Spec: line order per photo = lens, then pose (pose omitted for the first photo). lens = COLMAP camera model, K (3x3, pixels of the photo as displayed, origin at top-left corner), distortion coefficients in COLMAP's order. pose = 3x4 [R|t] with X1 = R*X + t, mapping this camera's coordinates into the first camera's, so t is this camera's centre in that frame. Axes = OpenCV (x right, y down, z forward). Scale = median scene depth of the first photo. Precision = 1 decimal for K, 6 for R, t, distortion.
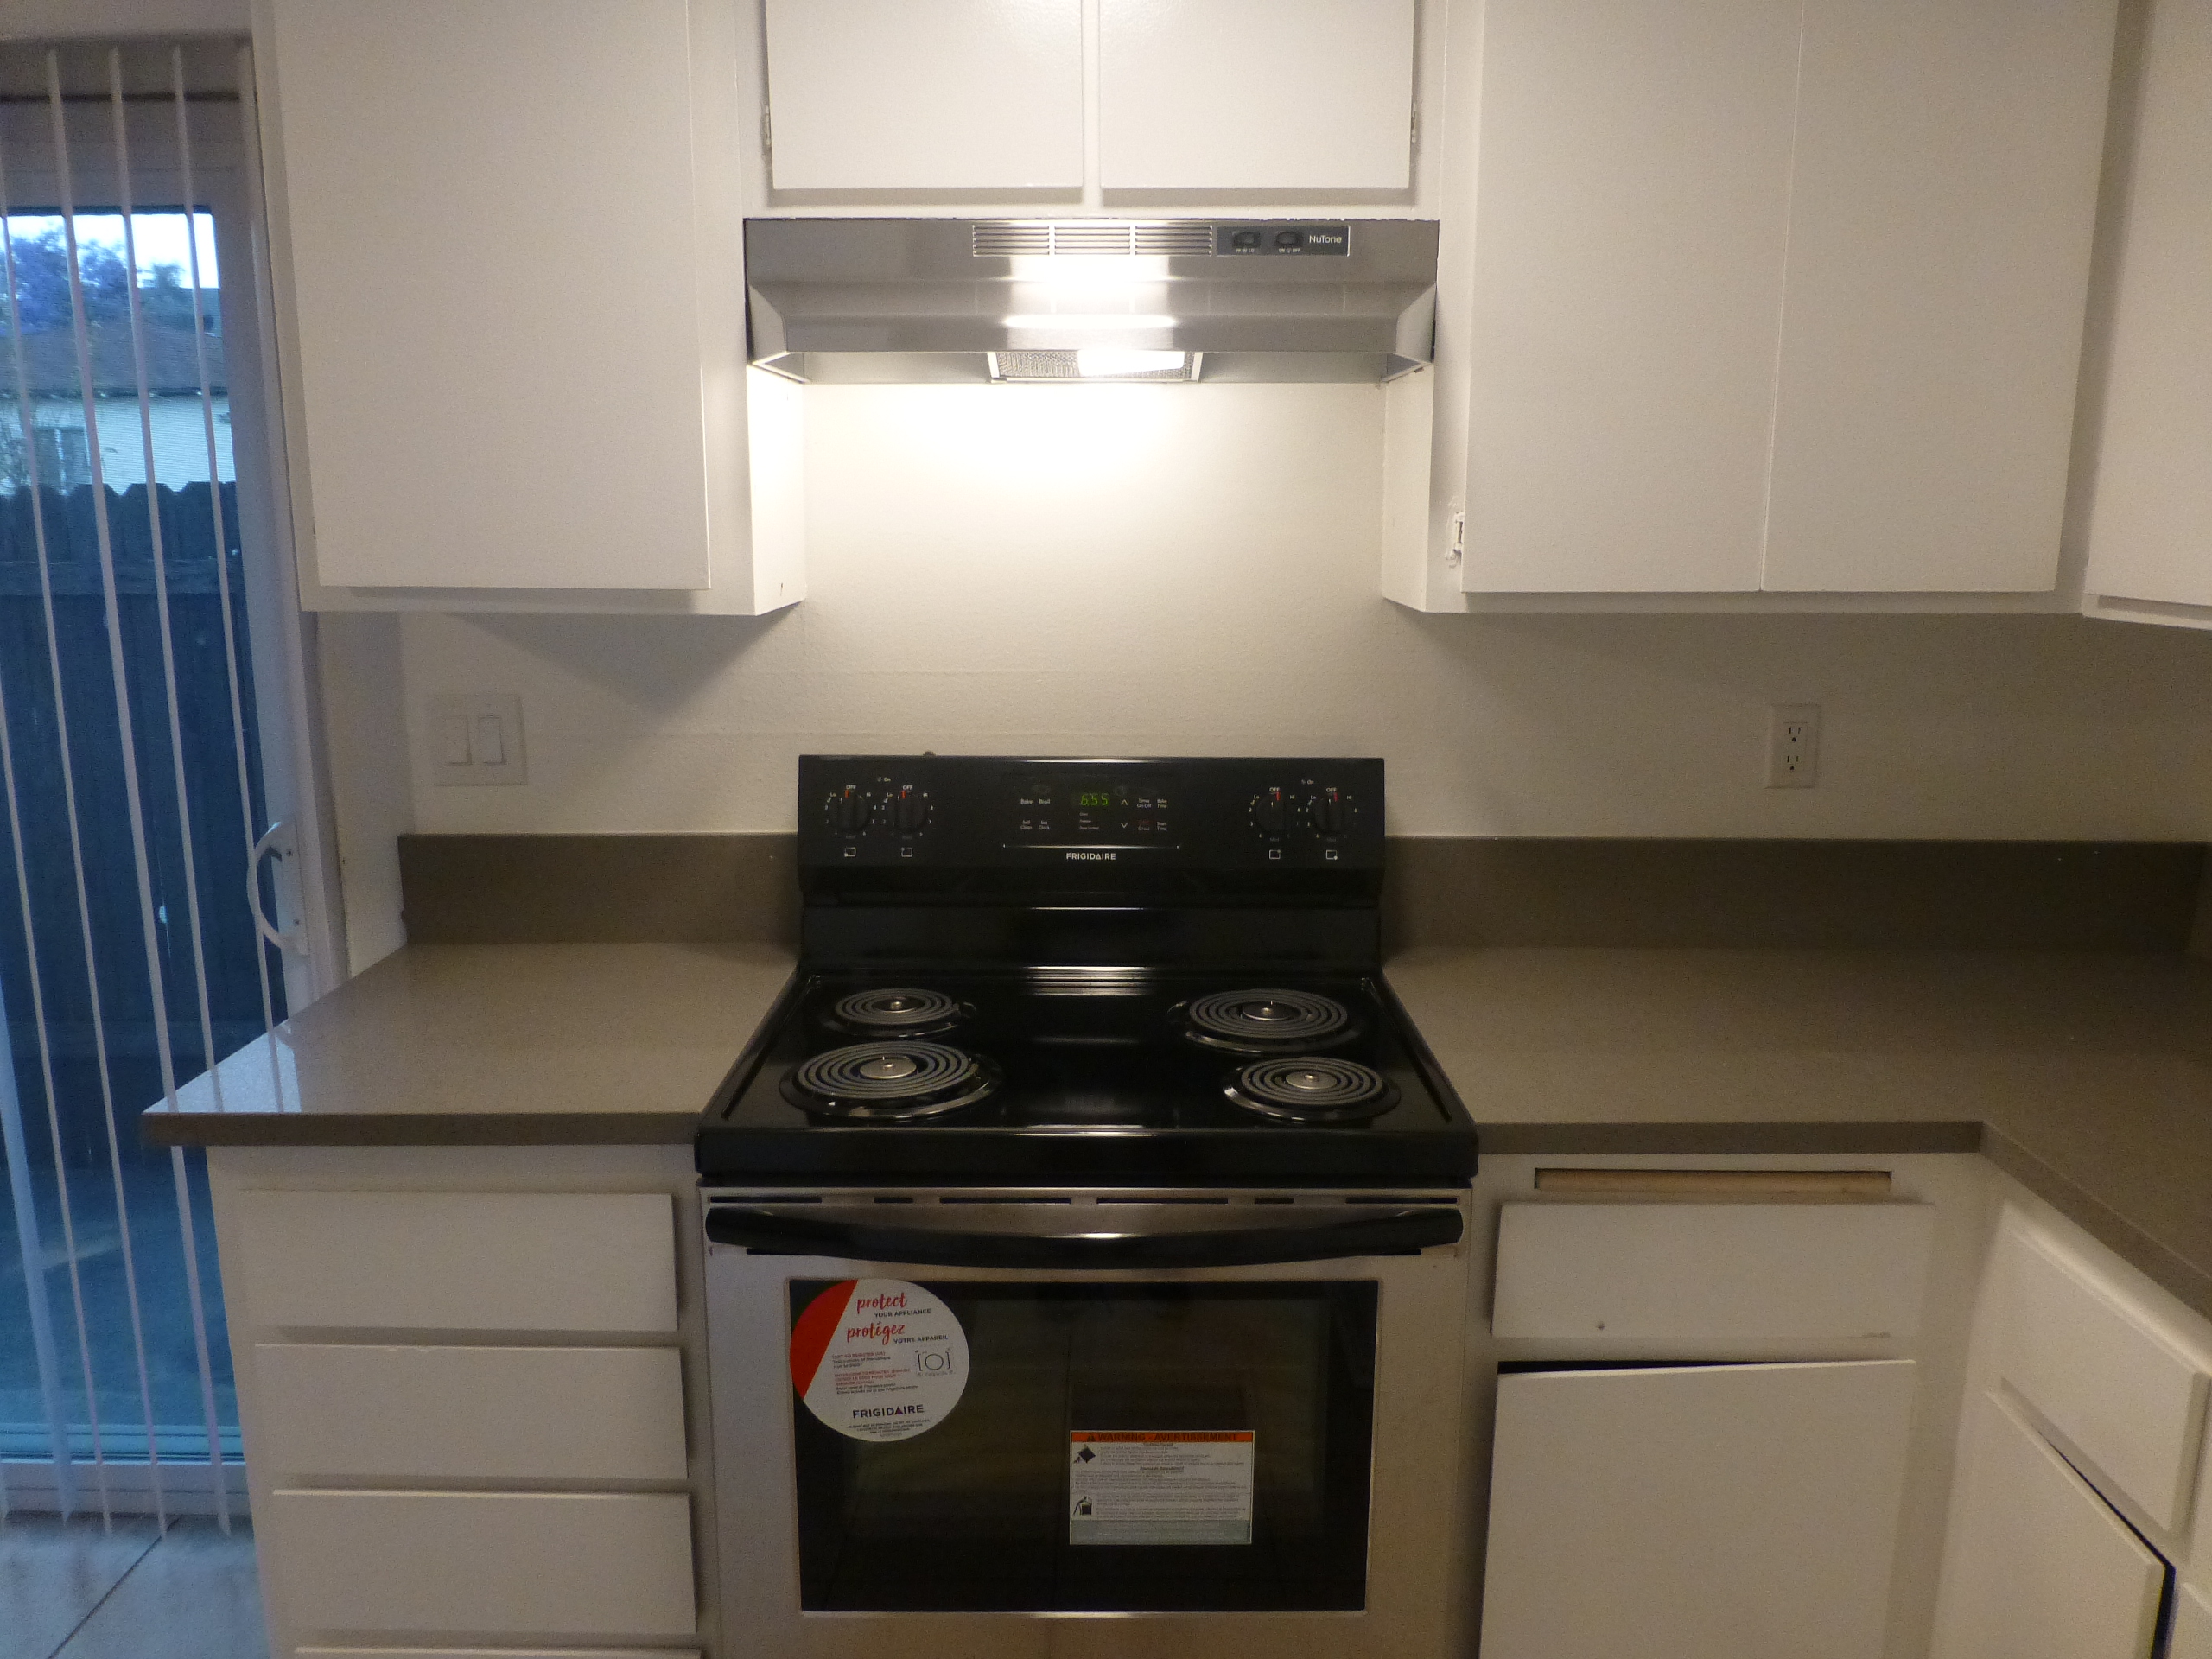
lens RADIAL K [[1617.0, 0, 1106.0], [0, 1617.0, 829.5], [0, 0, 1]] dist [-0.014149, -0.009937]
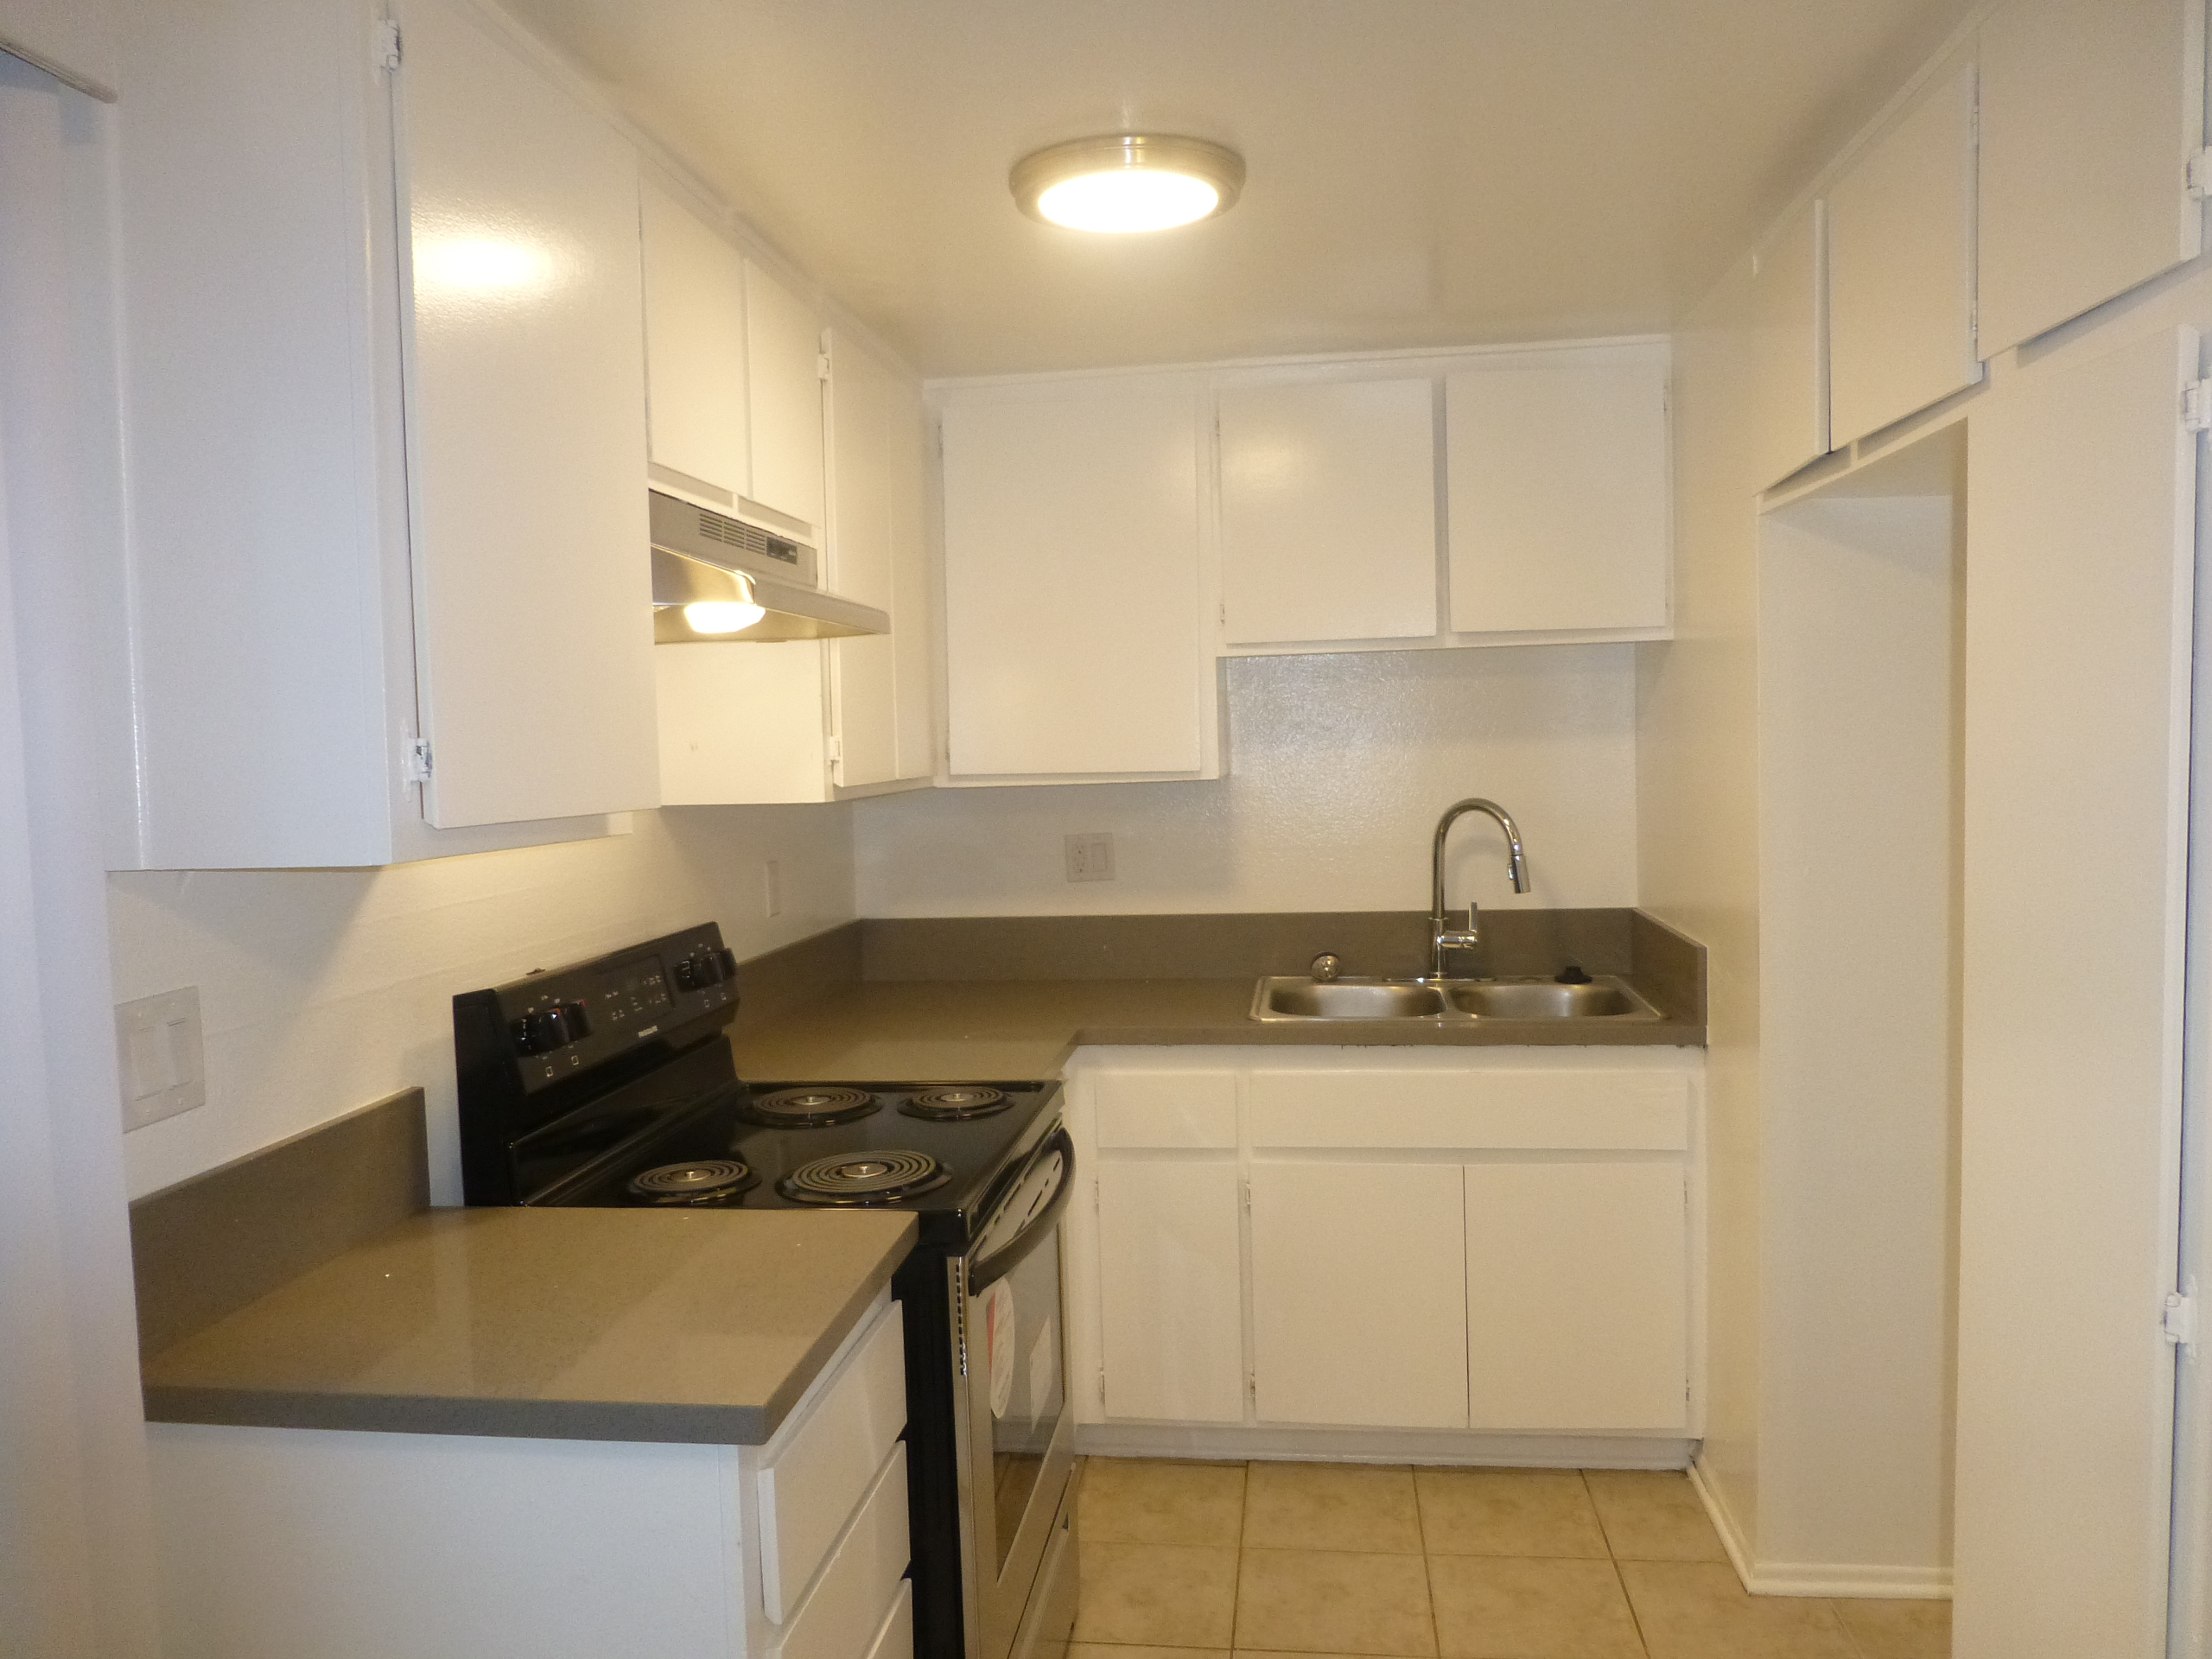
lens RADIAL K [[1617.0, 0, 1106.0], [0, 1617.0, 829.5], [0, 0, 1]] dist [-0.014149, -0.009937]
pose [[0.139442, -0.066577, 0.987990, -1.257110], [0.217280, 0.975479, 0.035068, -0.107677], [-0.966098, 0.209780, 0.150489, 0.540362]]
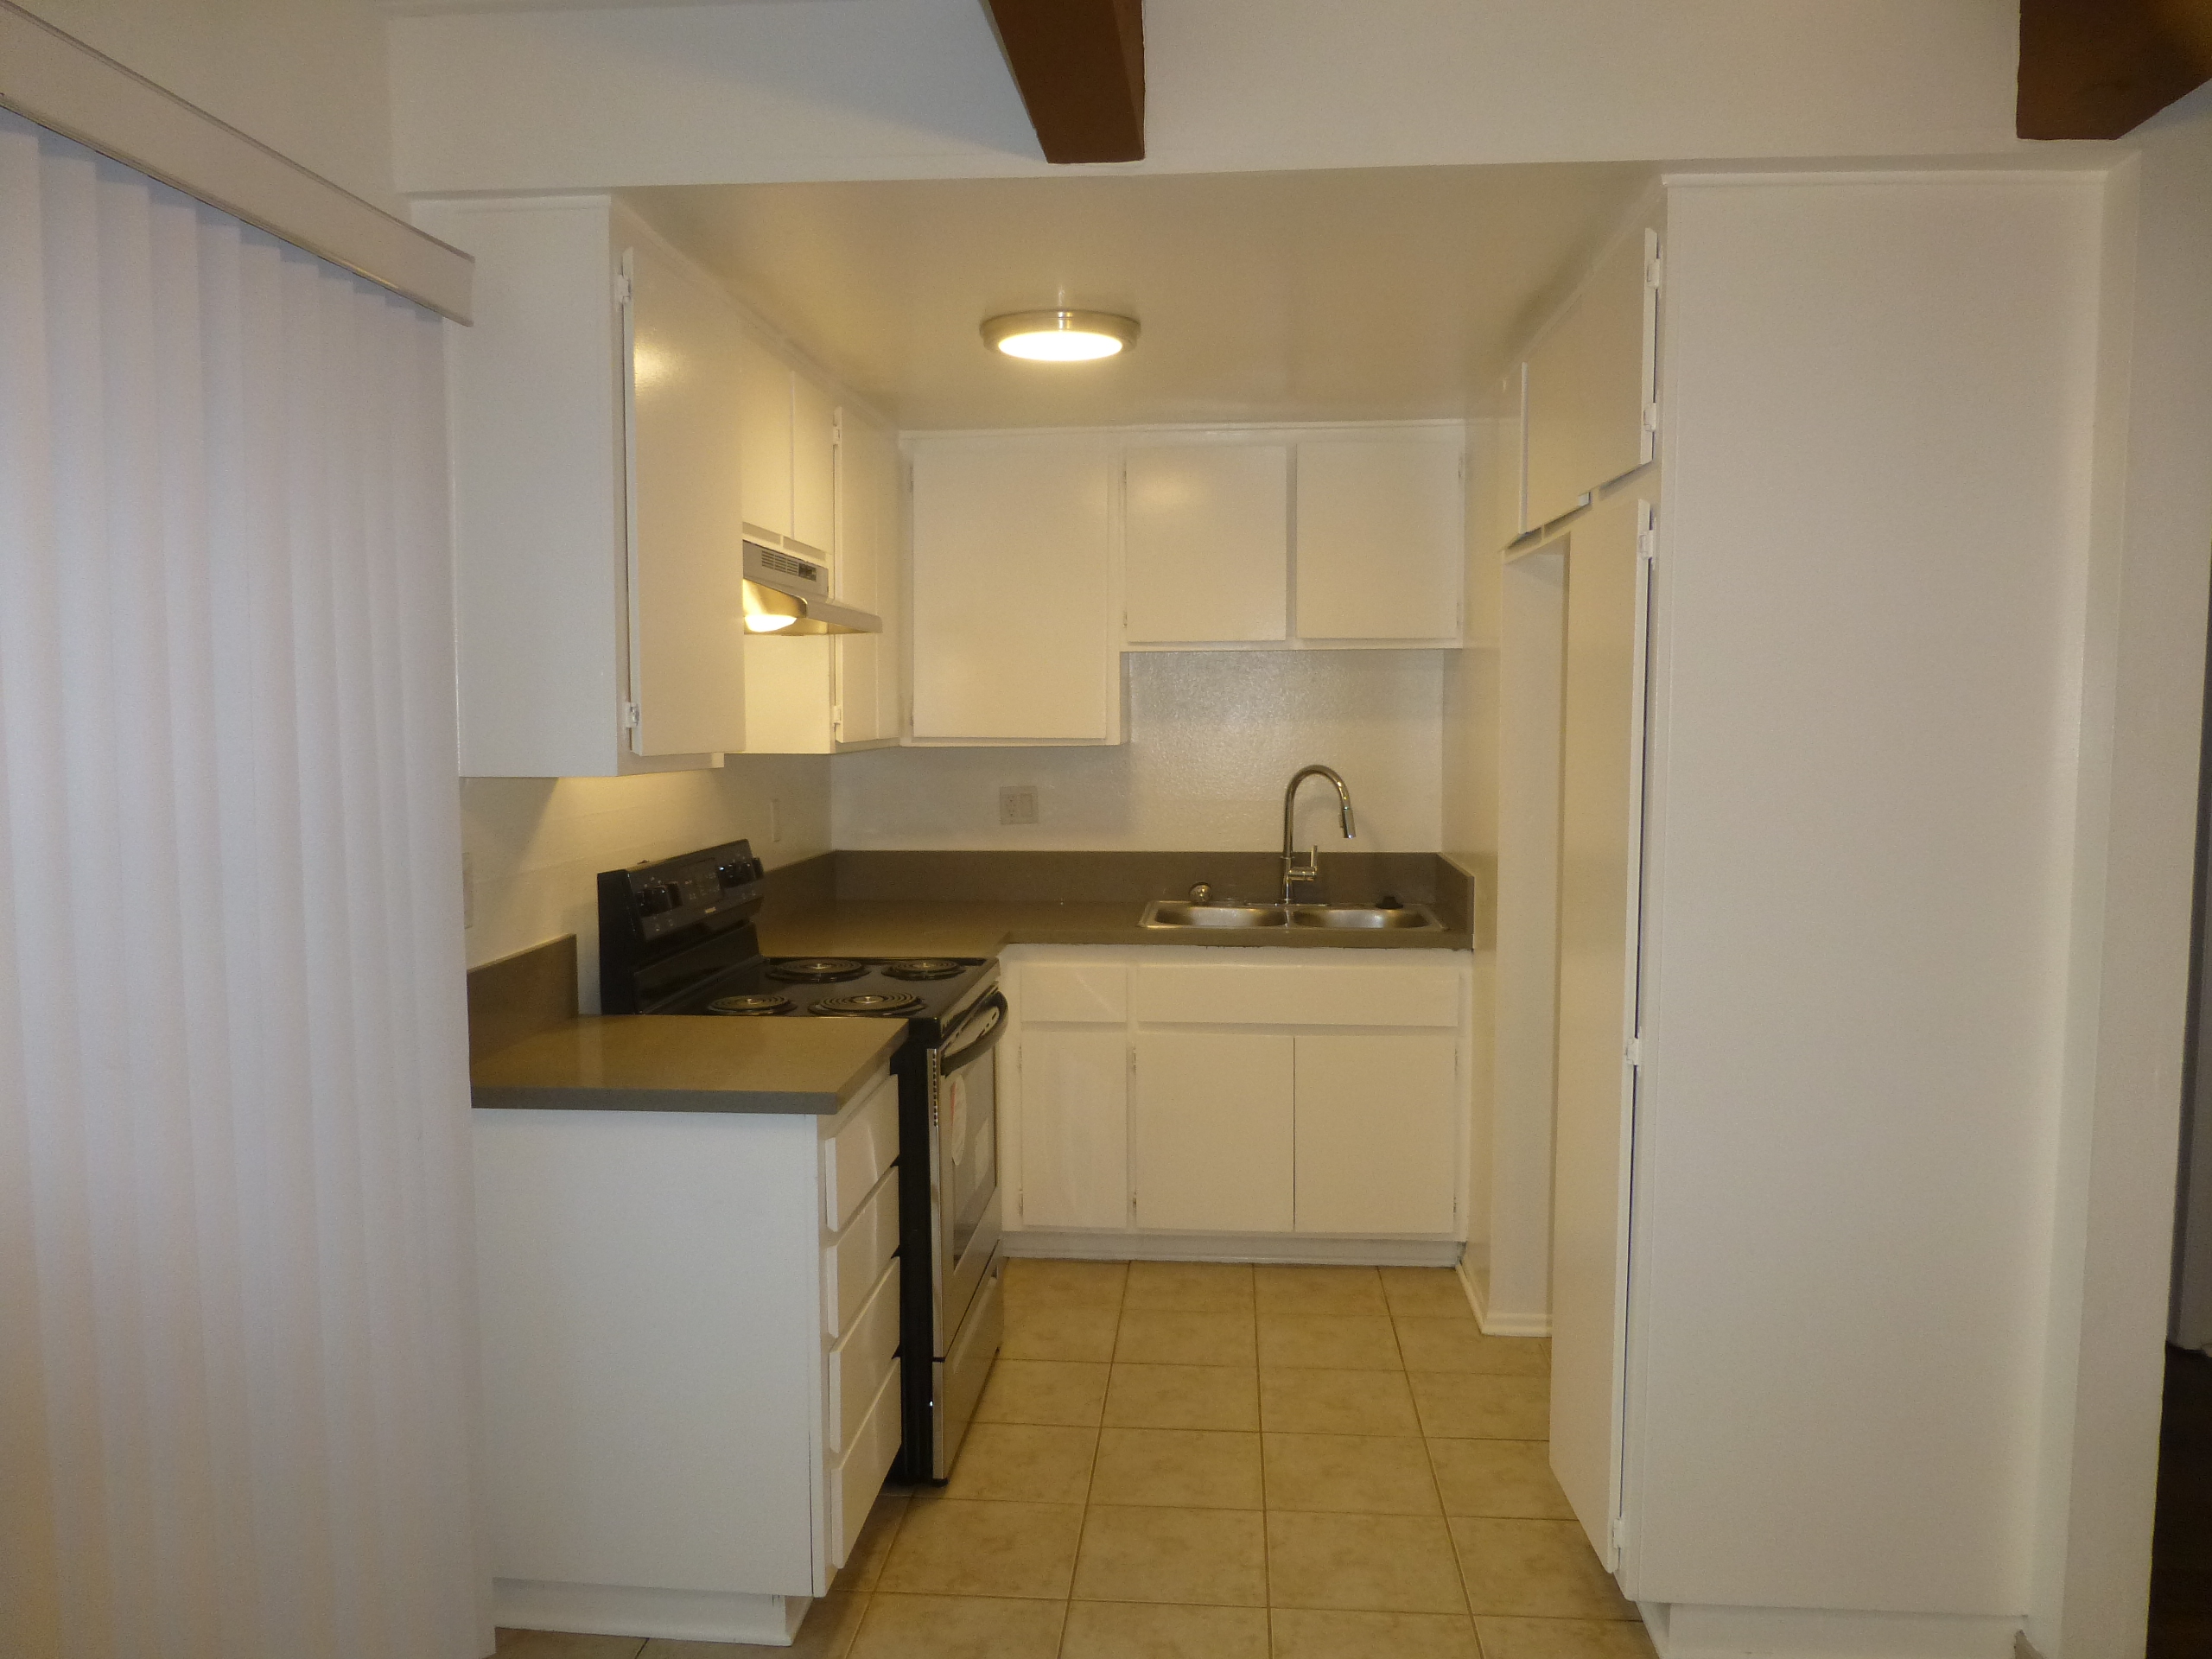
lens RADIAL K [[1612.0, 0, 1106.0], [0, 1612.0, 829.5], [0, 0, 1]] dist [-0.007876, -0.042499]
pose [[0.090822, -0.080749, 0.992588, -1.827754], [0.193570, 0.979129, 0.061943, -0.100509], [-0.976874, 0.186510, 0.104557, 0.472034]]
